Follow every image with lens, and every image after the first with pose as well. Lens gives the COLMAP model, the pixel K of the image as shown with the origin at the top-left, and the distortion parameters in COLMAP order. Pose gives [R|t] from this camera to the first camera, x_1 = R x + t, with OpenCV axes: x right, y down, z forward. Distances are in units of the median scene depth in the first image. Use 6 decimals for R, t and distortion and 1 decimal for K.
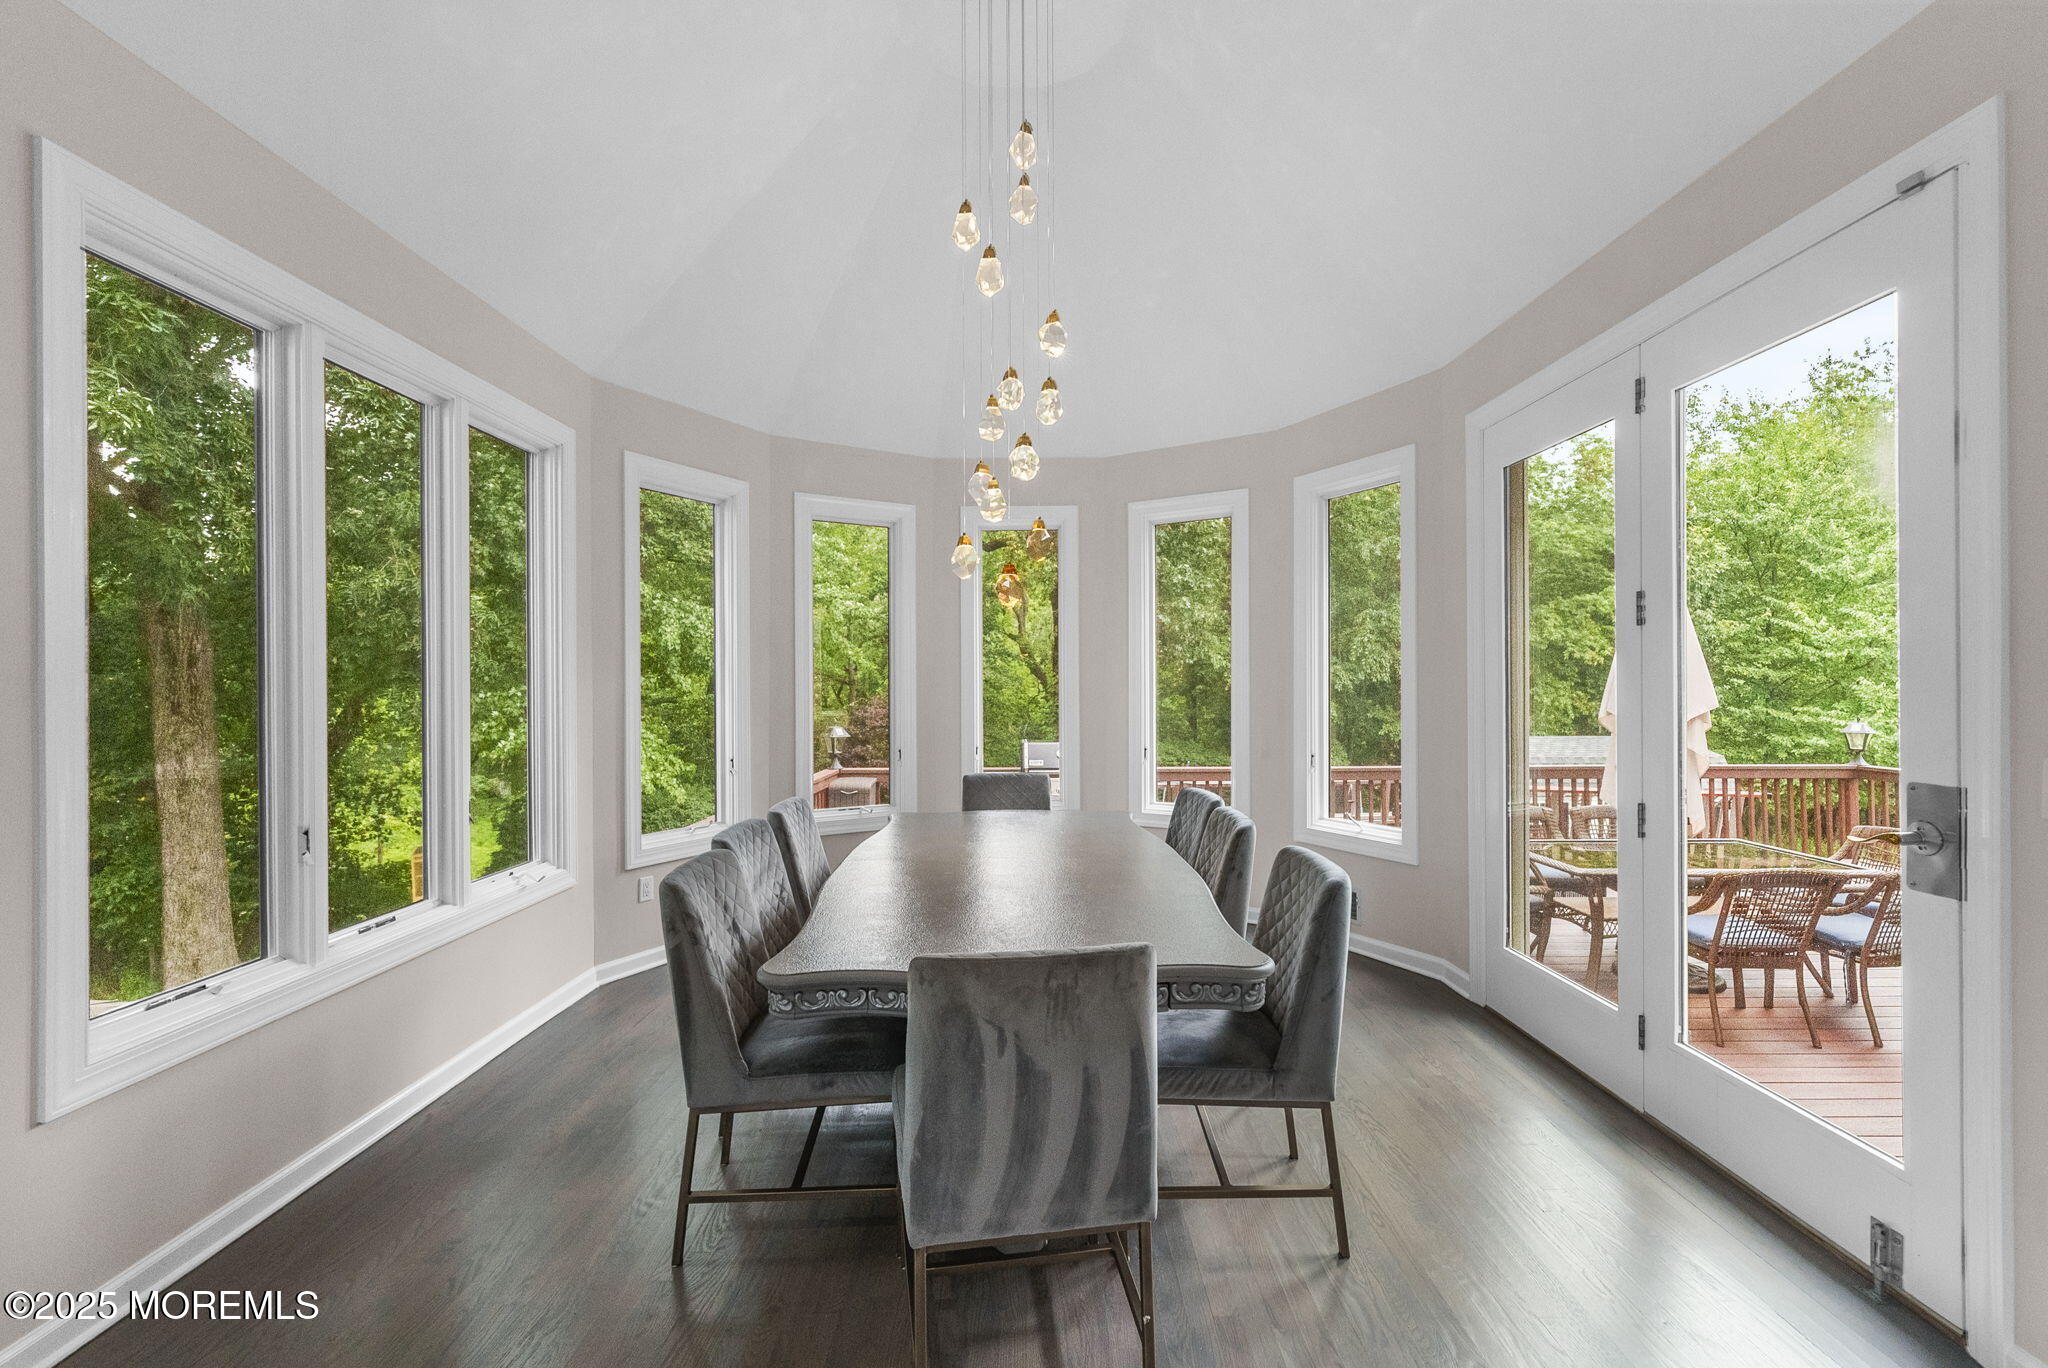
lens RADIAL K [[835.7, 0, 1024.0], [0, 835.7, 684.0], [0, 0, 1]] dist [0.000058, -0.000076]
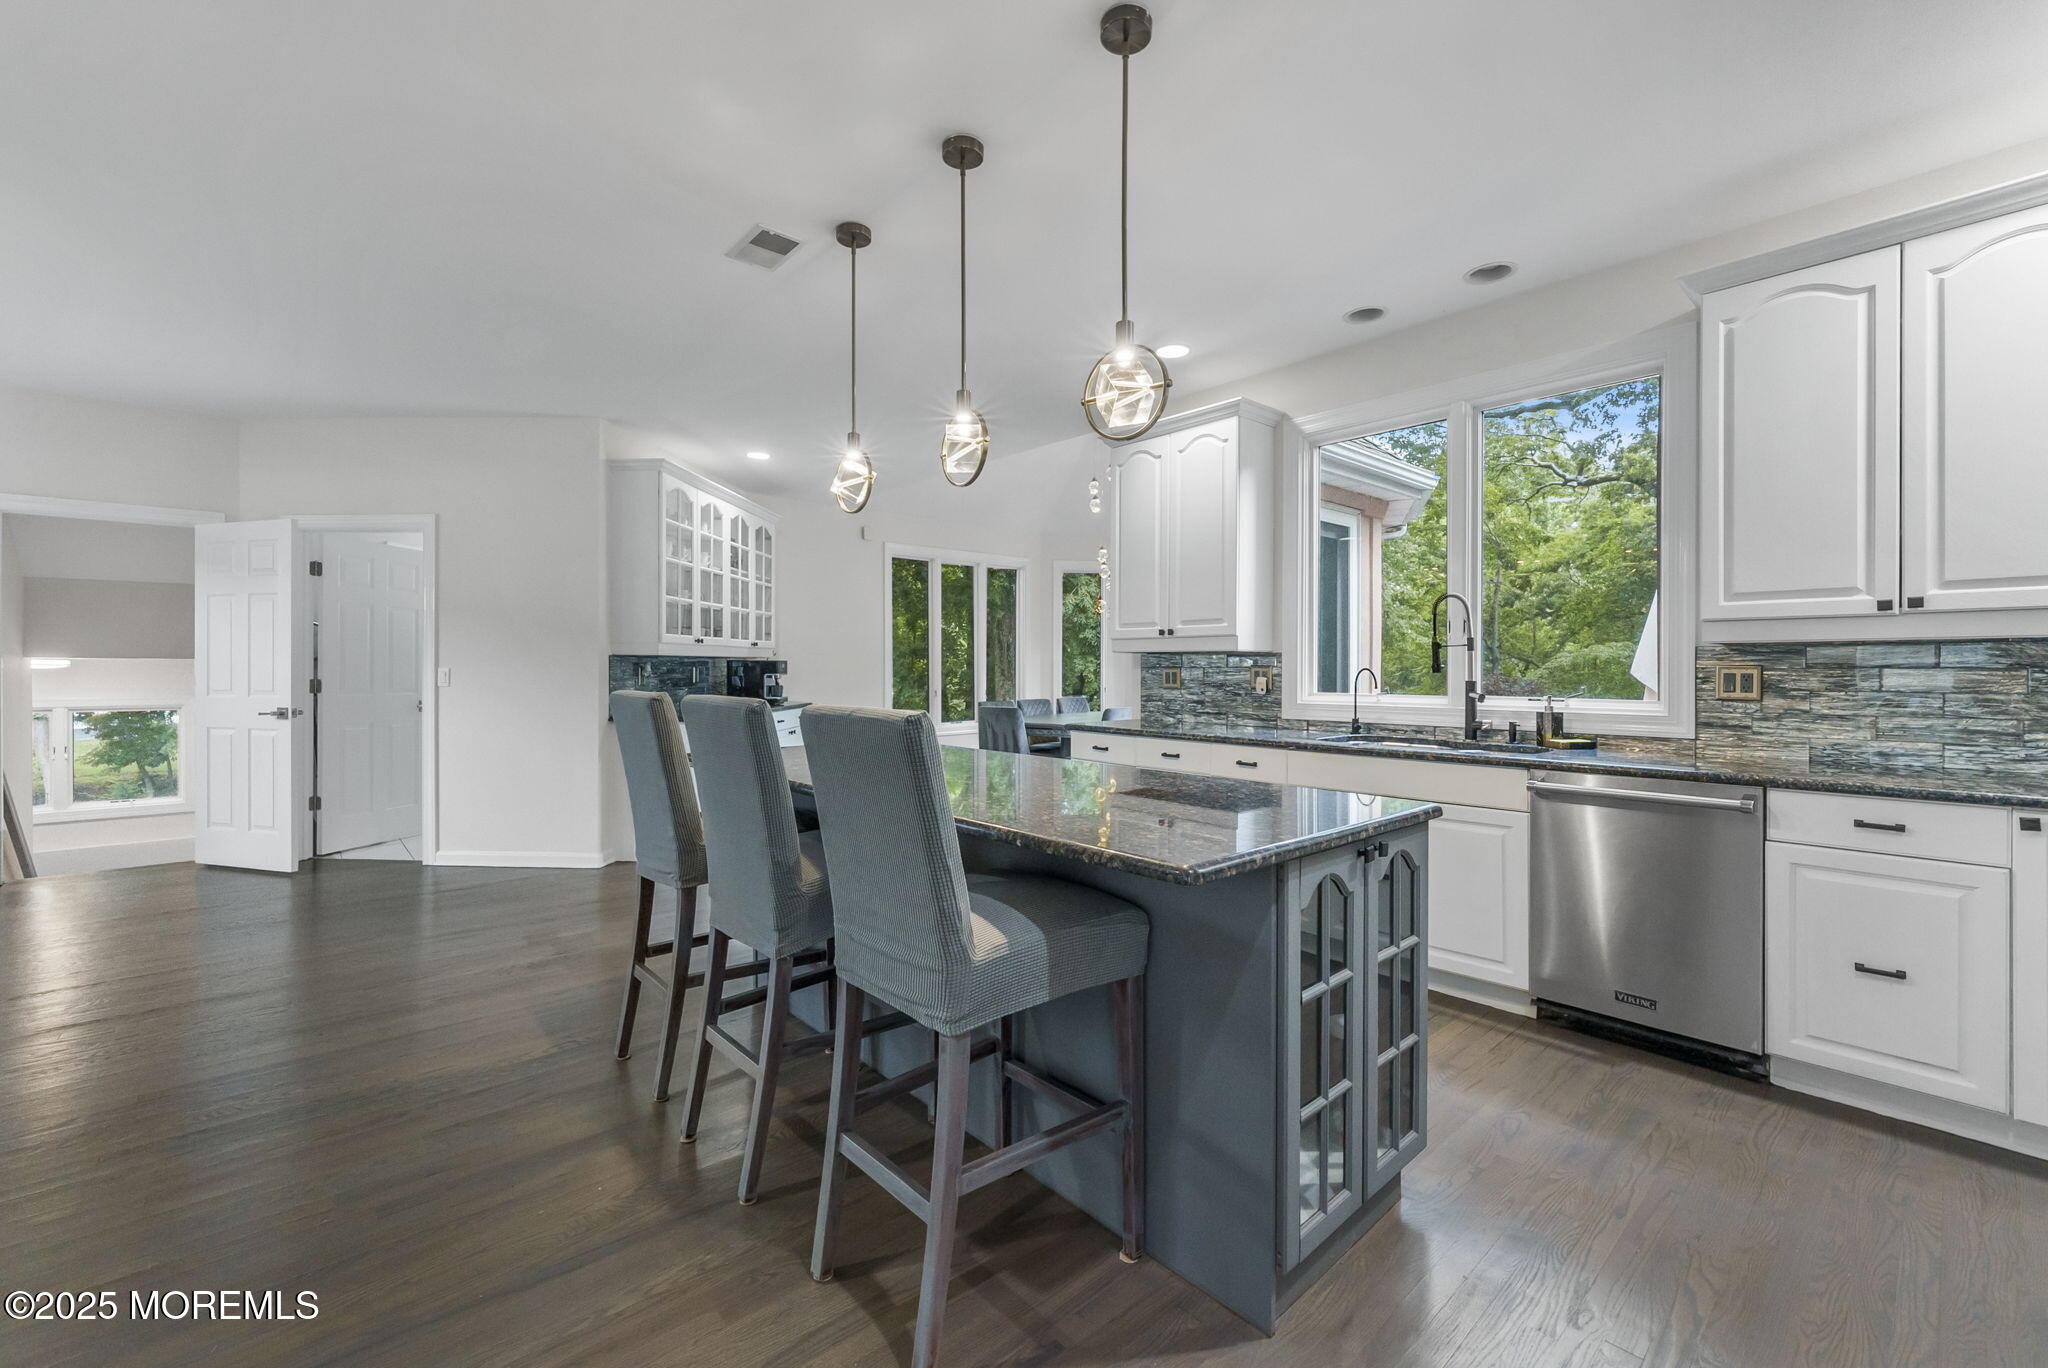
lens RADIAL K [[841.6, 0, 1018.7], [0, 841.6, 676.8], [0, 0, 1]] dist [-0.006709, -0.000255]
pose [[0.663318, 0.013770, -0.748211, 1.823242], [-0.004285, 0.999884, 0.014603, 0.040408], [0.748325, -0.006480, 0.663301, -1.019718]]
